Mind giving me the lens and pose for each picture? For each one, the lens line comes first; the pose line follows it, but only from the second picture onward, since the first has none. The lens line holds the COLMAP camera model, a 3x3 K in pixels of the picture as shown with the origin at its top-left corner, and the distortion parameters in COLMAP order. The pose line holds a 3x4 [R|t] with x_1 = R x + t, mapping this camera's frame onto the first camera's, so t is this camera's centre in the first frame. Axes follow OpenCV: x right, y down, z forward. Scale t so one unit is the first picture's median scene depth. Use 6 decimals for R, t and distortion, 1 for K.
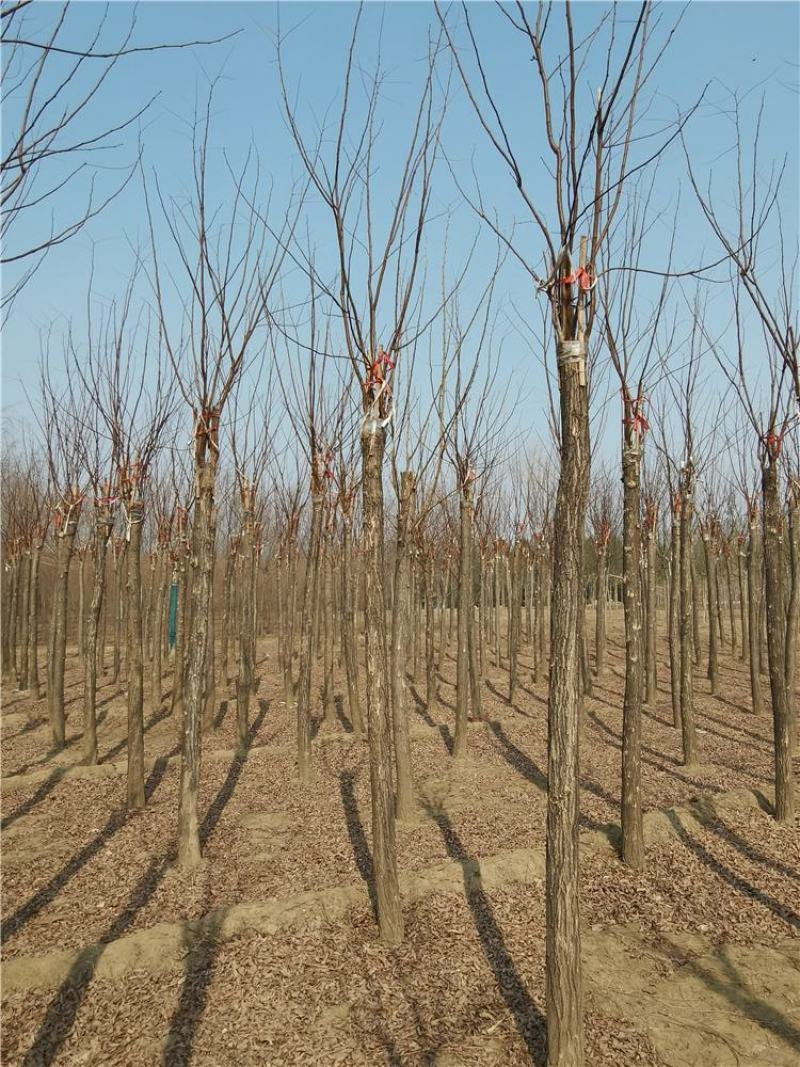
lens RADIAL K [[736.1, 0, 403.3], [0, 736.1, 524.7], [0, 0, 1]] dist [-0.084477, 0.103529]
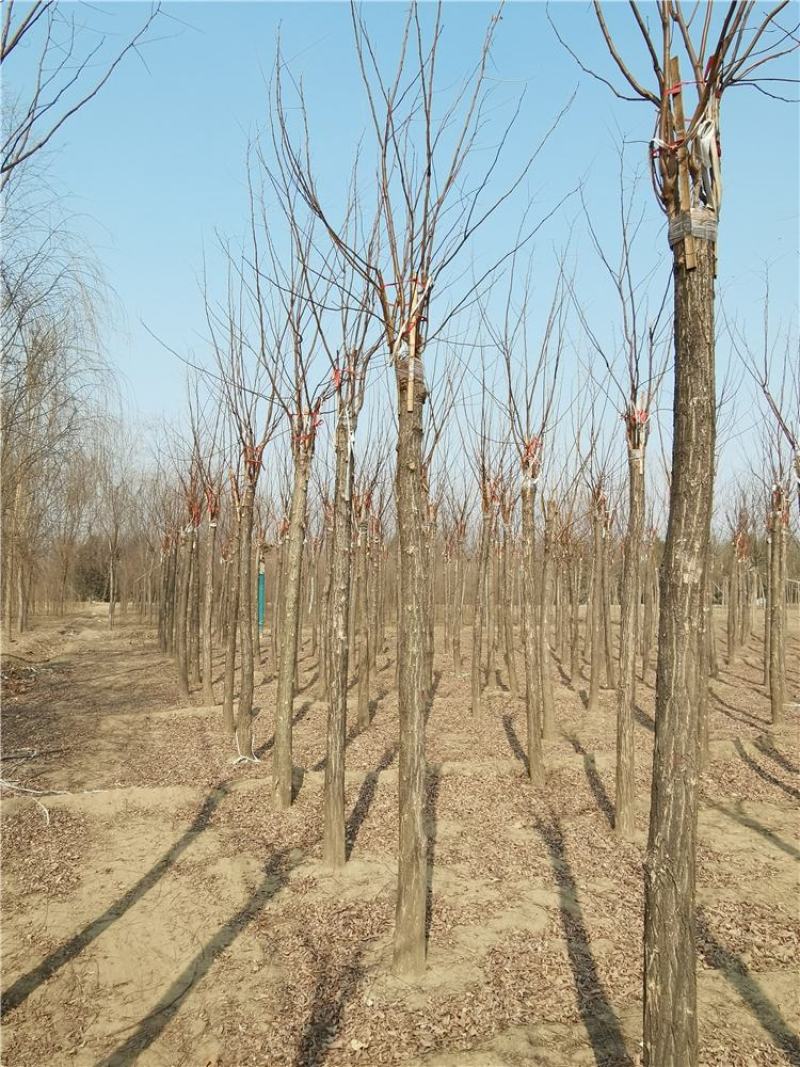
lens RADIAL K [[736.1, 0, 403.3], [0, 736.1, 524.7], [0, 0, 1]] dist [-0.084477, 0.103529]
pose [[0.978913, 0.002527, -0.204260, 0.015950], [-0.001028, 0.999972, 0.007446, -0.039238], [0.204273, -0.007079, 0.978888, -0.525829]]
